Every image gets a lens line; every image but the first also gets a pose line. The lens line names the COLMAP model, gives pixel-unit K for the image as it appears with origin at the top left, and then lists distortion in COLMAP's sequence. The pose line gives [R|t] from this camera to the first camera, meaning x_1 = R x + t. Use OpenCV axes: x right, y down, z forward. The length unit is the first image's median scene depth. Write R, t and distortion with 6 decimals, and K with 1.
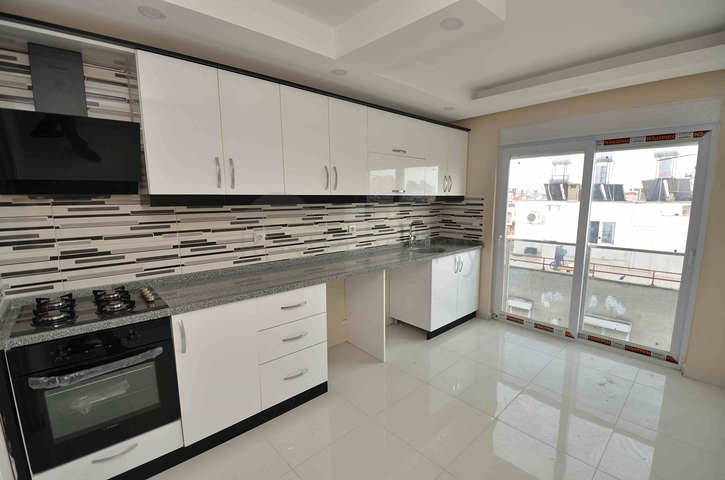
lens RADIAL K [[324.3, 0, 377.3], [0, 324.3, 245.7], [0, 0, 1]] dist [0.011113, -0.020689]
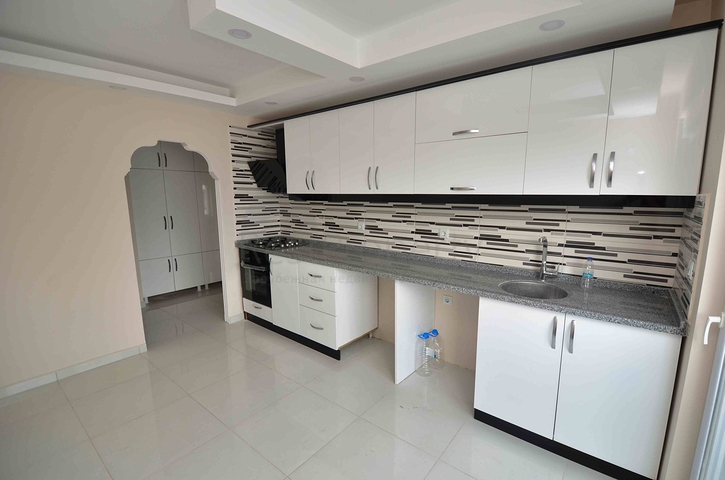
lens RADIAL K [[319.5, 0, 378.6], [0, 319.5, 245.1], [0, 0, 1]] dist [0.012144, -0.023164]
pose [[0.152331, 0.154044, -0.976251, 0.781172], [-0.153489, 0.979481, 0.130604, -0.112764], [0.976338, 0.129949, 0.172849, 0.739863]]
